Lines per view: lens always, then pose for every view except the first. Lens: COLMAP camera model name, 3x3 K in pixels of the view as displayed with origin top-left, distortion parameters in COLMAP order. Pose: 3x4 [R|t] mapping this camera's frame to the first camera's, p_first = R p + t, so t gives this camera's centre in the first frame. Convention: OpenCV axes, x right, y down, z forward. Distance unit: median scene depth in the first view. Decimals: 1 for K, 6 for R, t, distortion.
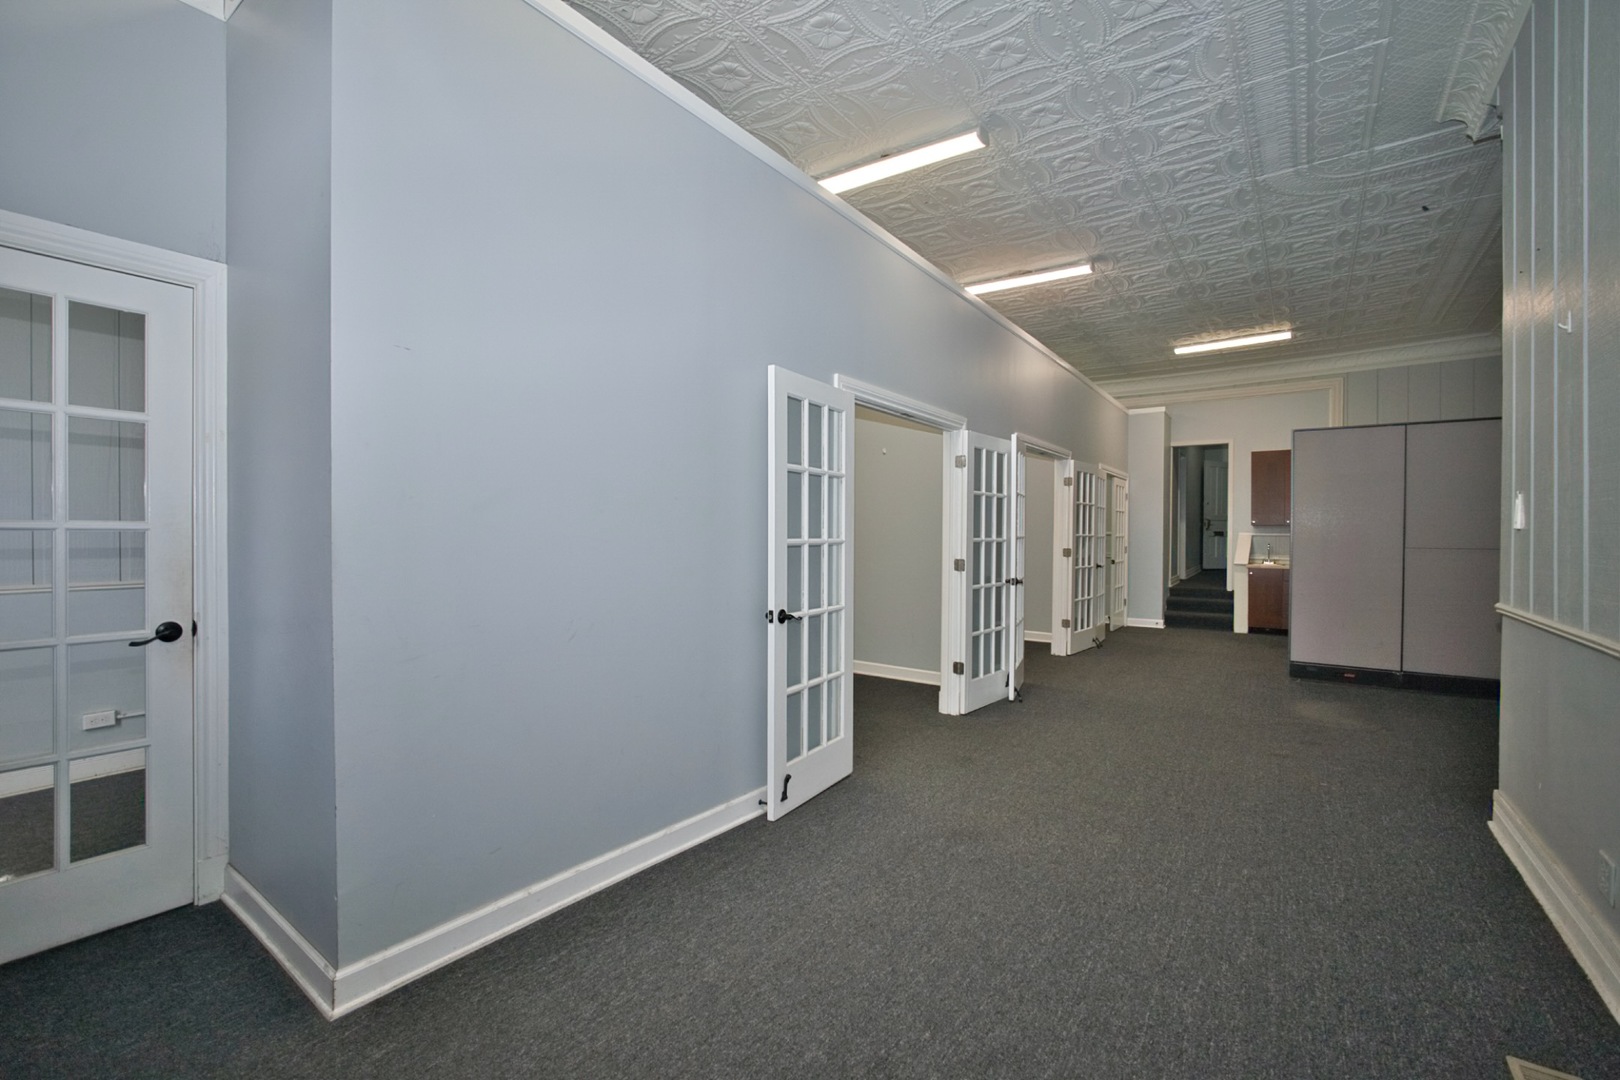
lens RADIAL K [[701.9, 0, 814.0], [0, 701.9, 540.0], [0, 0, 1]] dist [-0.019922, 0.004021]
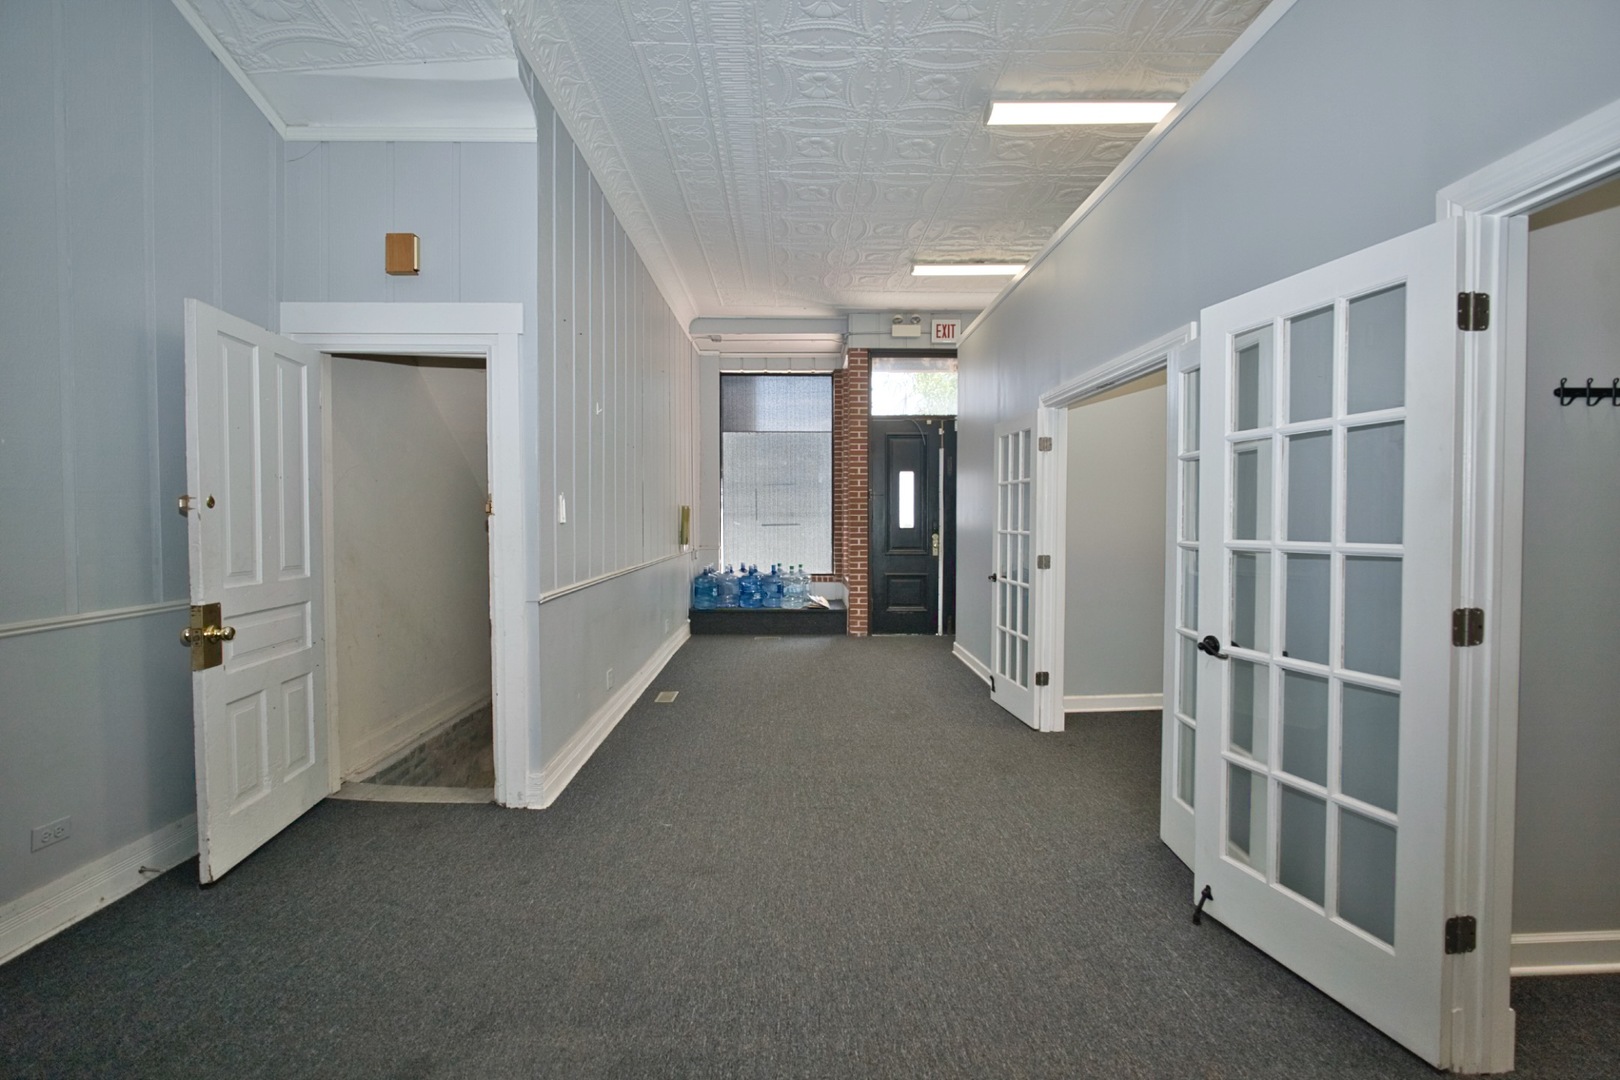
lens RADIAL K [[701.9, 0, 805.7], [0, 701.9, 538.3], [0, 0, 1]] dist [-0.019922, 0.004021]
pose [[-0.805280, 0.007623, -0.592846, 0.454720], [-0.009614, 0.999618, 0.025913, -0.008297], [0.592817, 0.026566, -0.804899, 0.732060]]
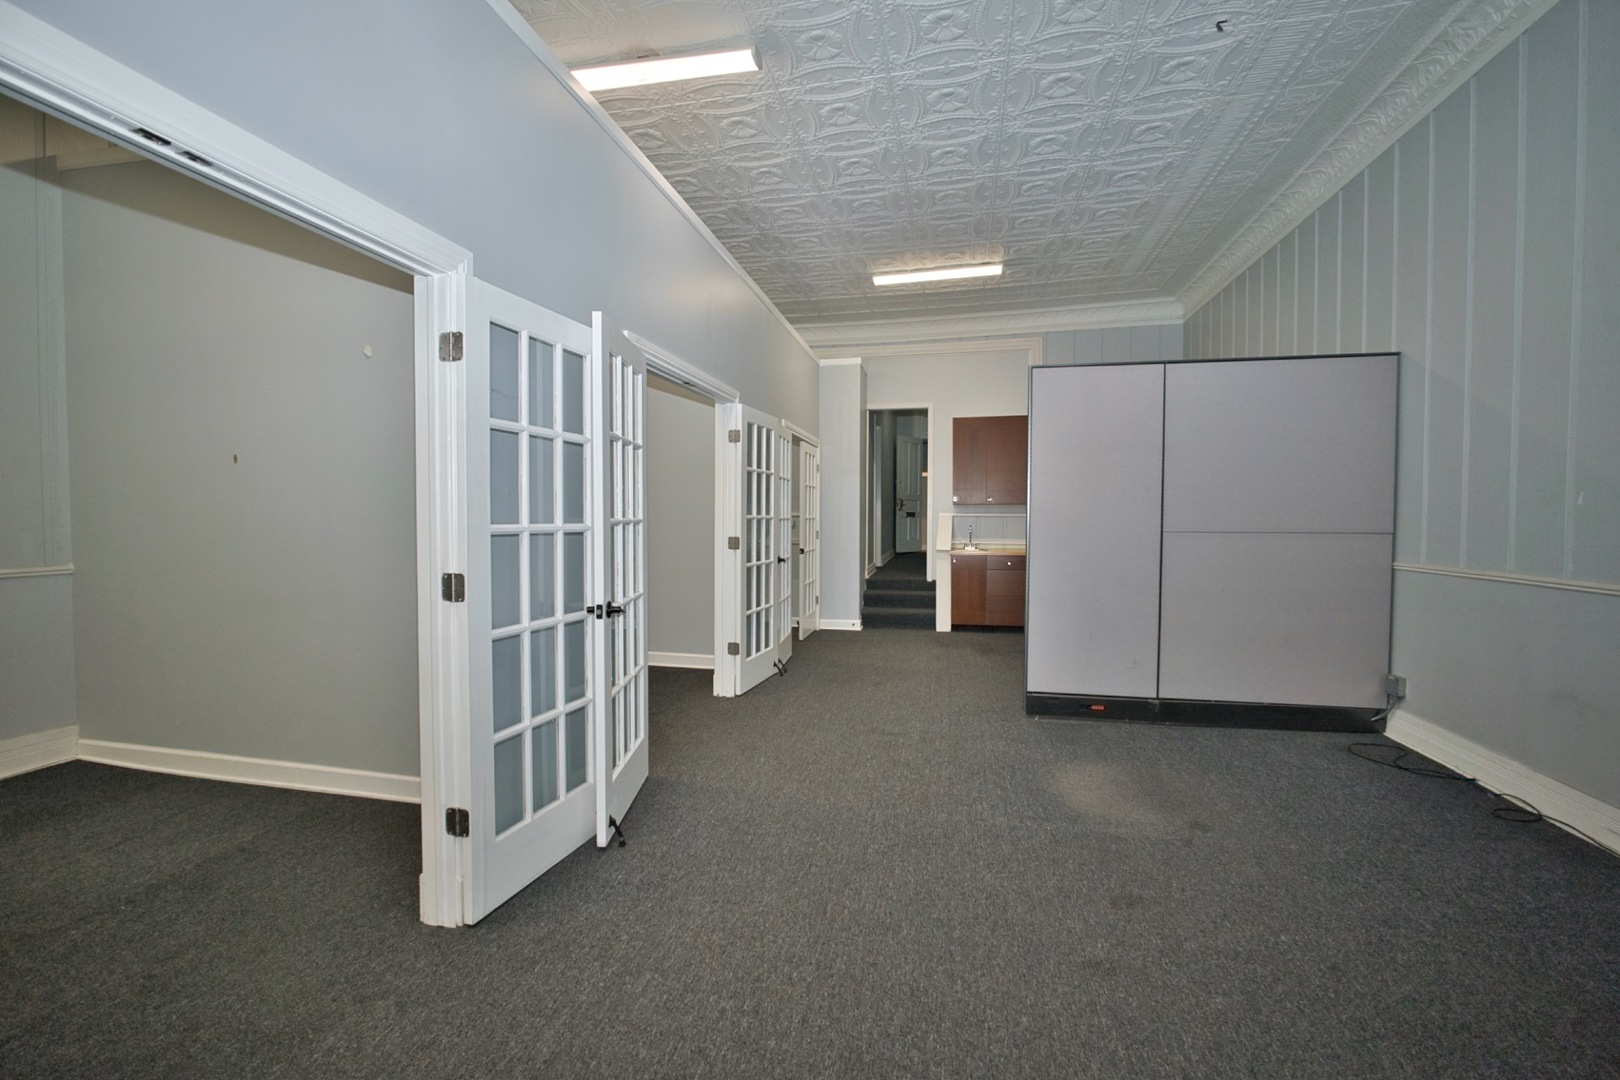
lens RADIAL K [[701.9, 0, 795.9], [0, 701.9, 534.6], [0, 0, 1]] dist [-0.019922, 0.004021]
pose [[0.927762, -0.014526, 0.372891, 0.138330], [0.007835, 0.999780, 0.019452, -0.002330], [-0.373091, -0.015126, 0.927671, 0.295470]]
